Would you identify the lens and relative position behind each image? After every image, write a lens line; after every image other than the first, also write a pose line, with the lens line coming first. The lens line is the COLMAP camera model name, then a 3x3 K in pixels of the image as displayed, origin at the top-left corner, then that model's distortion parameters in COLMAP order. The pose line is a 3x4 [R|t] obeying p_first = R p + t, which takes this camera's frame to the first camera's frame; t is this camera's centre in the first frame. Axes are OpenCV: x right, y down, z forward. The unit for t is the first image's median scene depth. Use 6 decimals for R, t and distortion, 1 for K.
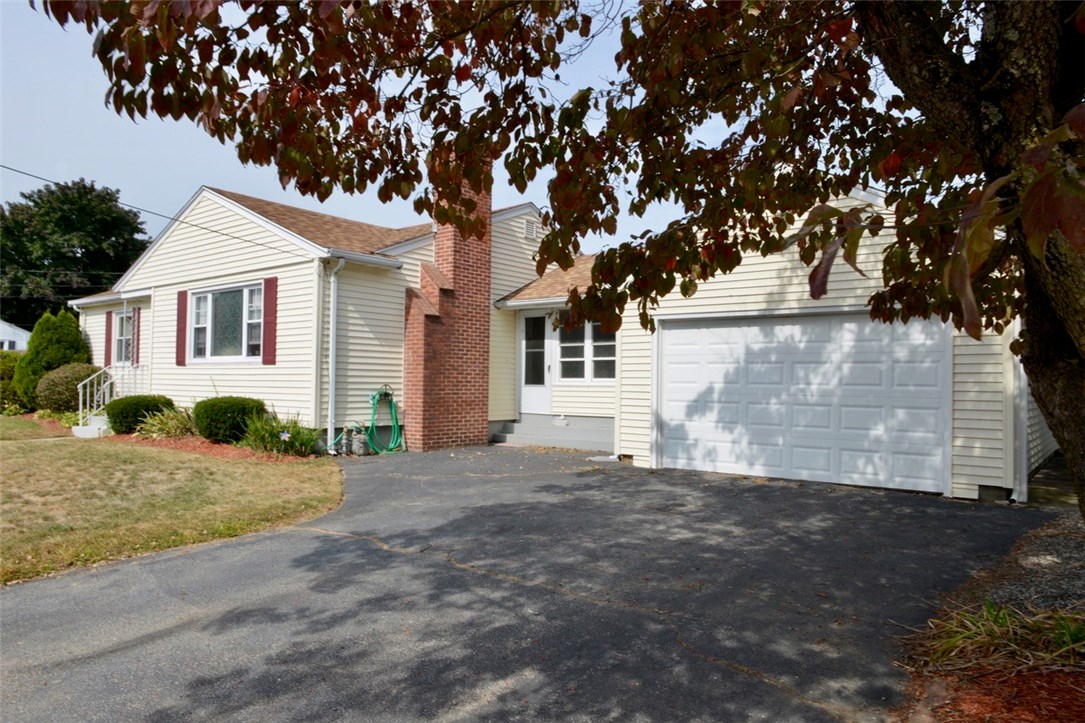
lens RADIAL K [[735.8, 0, 542.5], [0, 735.8, 361.5], [0, 0, 1]] dist [-0.003747, -0.002387]
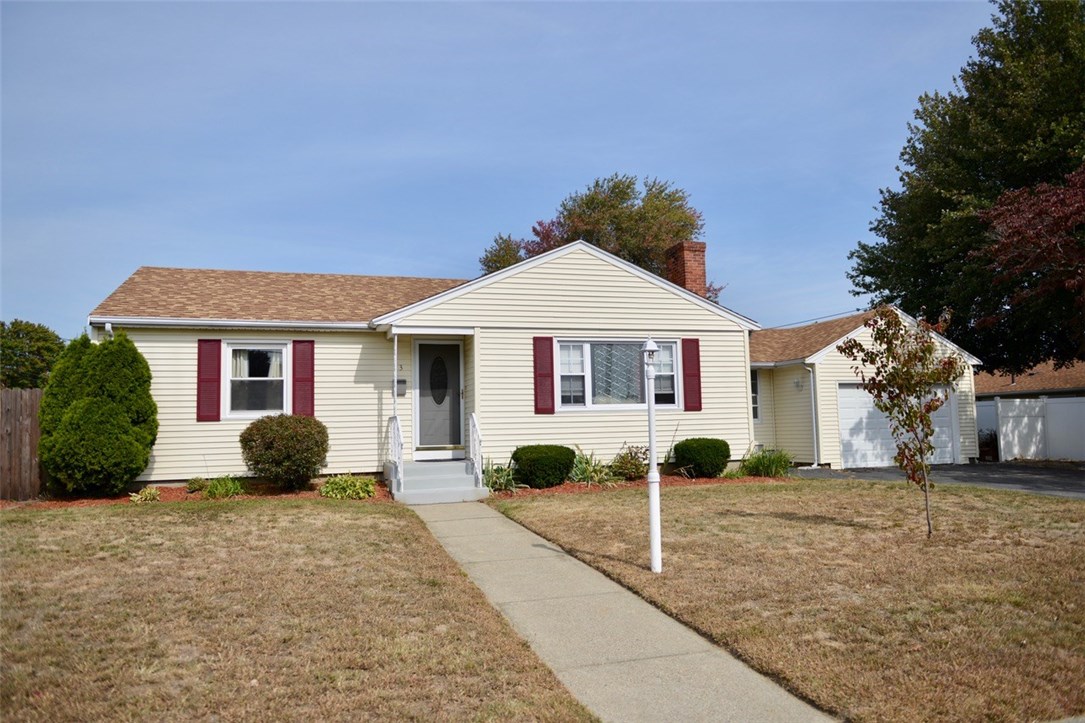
lens RADIAL K [[735.8, 0, 542.5], [0, 735.8, 361.5], [0, 0, 1]] dist [-0.003747, -0.002387]
pose [[0.580888, 0.041893, 0.812905, -1.502485], [0.002144, 0.998593, -0.052994, -0.013293], [-0.813981, 0.032526, 0.579981, 0.505098]]
